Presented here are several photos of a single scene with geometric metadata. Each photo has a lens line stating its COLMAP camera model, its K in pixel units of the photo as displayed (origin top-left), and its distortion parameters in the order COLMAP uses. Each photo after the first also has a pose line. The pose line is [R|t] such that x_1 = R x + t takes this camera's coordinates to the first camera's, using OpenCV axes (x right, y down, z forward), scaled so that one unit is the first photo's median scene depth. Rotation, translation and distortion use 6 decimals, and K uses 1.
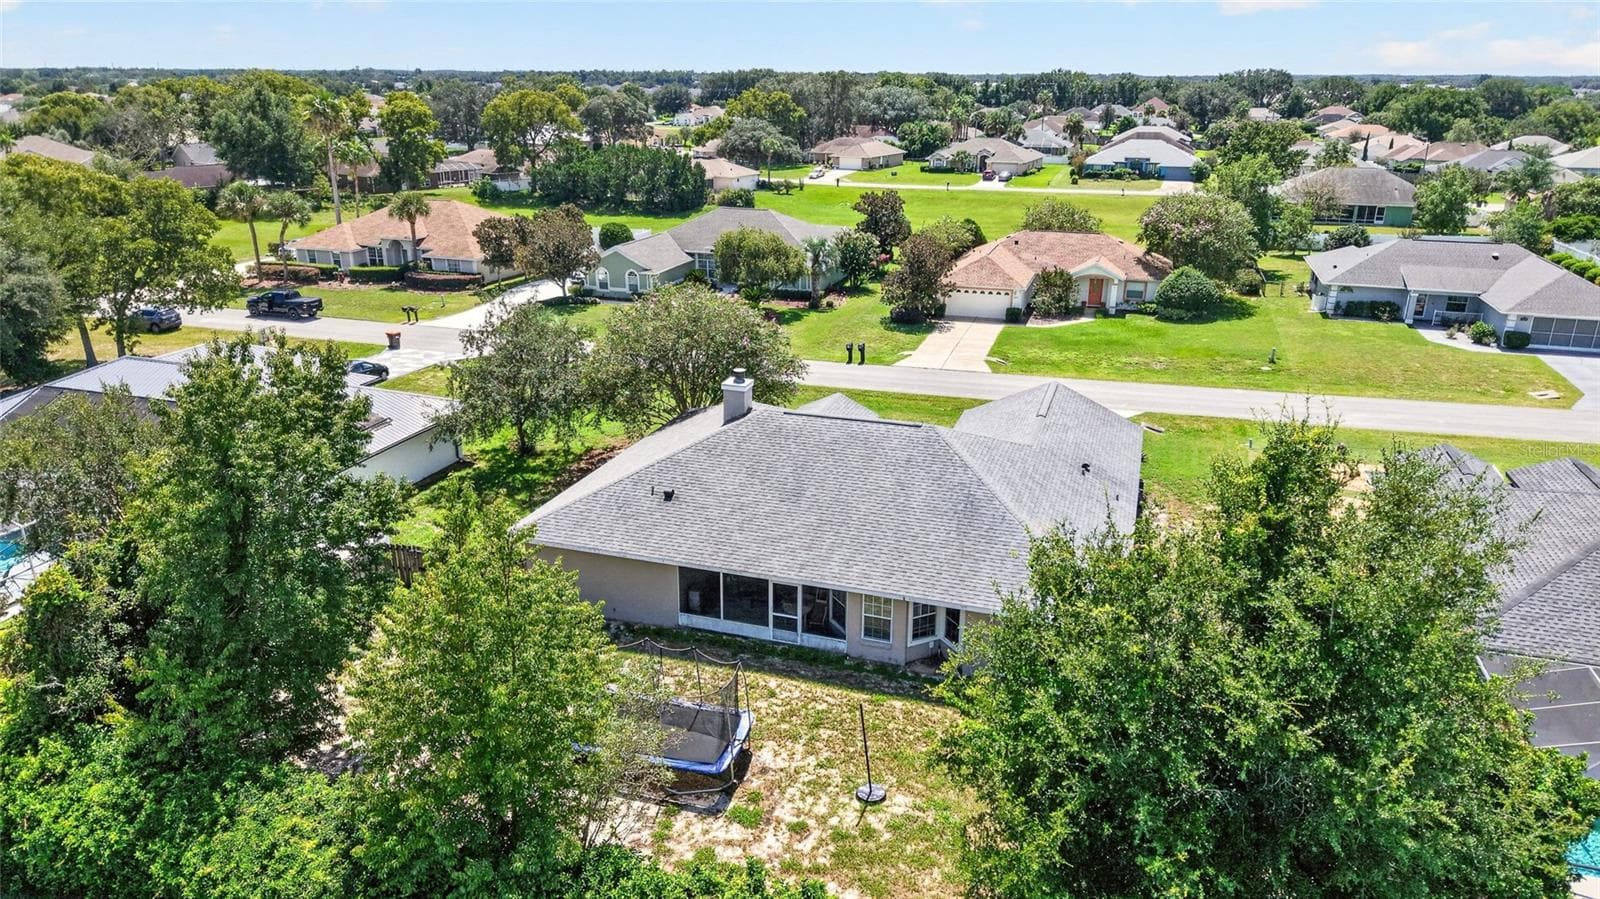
lens RADIAL K [[1064.5, 0, 801.9], [0, 1064.5, 455.8], [0, 0, 1]] dist [0.037914, -0.044465]
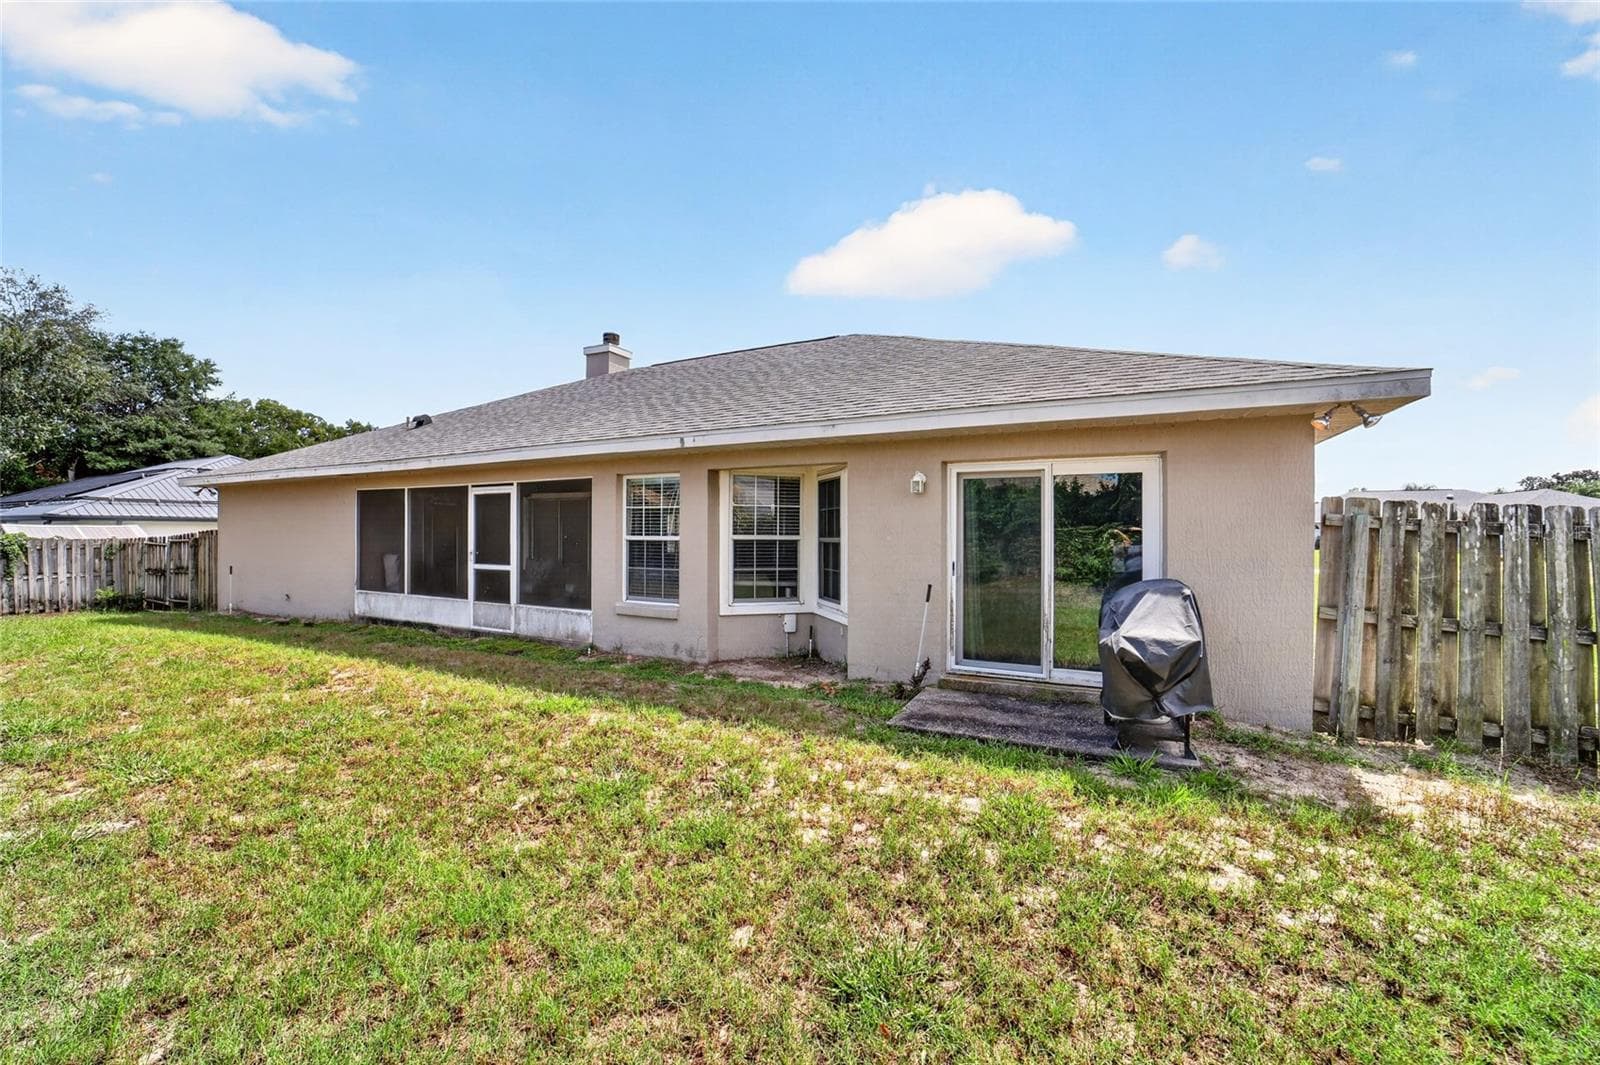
lens RADIAL K [[627.9, 0, 796.1], [0, 627.9, 531.5], [0, 0, 1]] dist [-0.035311, 0.005435]
pose [[0.988296, -0.002393, -0.152532, 0.065827], [-0.048737, 0.942522, -0.330572, 0.091220], [0.144556, 0.334137, 0.931373, 0.315510]]
